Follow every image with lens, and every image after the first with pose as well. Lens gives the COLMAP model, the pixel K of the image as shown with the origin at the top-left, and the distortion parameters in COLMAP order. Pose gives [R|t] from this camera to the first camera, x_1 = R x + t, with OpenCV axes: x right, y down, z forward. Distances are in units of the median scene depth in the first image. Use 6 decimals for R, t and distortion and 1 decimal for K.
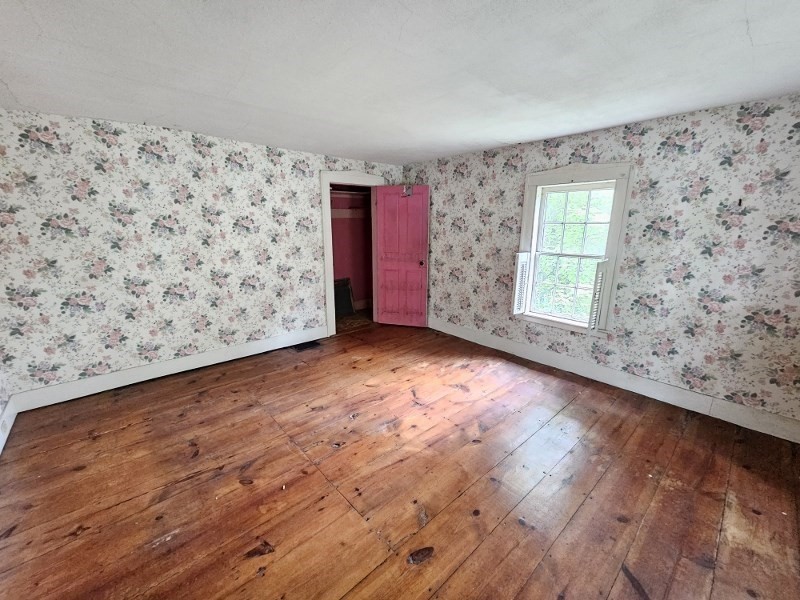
lens RADIAL K [[328.0, 0, 400.5], [0, 328.0, 301.5], [0, 0, 1]] dist [-0.000080, -0.000366]
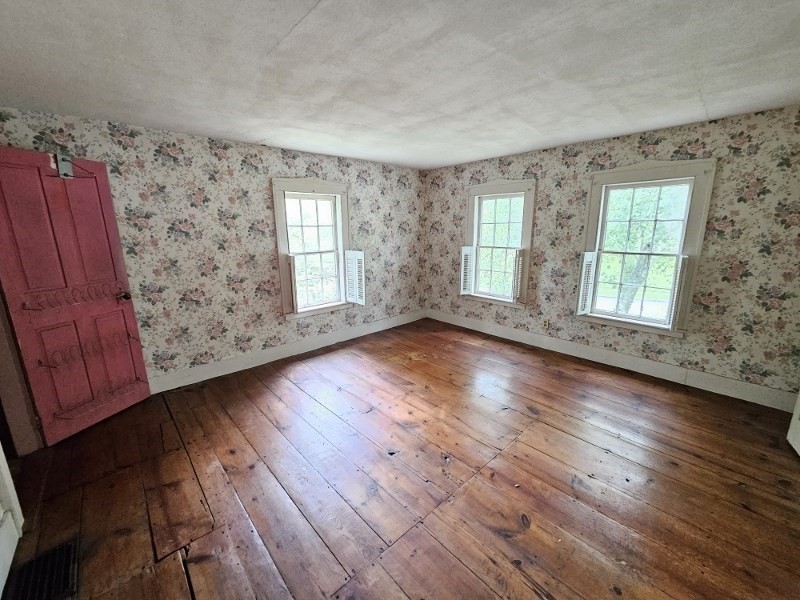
lens RADIAL K [[328.0, 0, 400.5], [0, 328.0, 301.5], [0, 0, 1]] dist [-0.000080, -0.000366]
pose [[-0.006068, -0.225572, 0.974208, -0.816229], [0.245534, 0.944065, 0.220122, -0.184597], [-0.969369, 0.240537, 0.049657, 0.786698]]
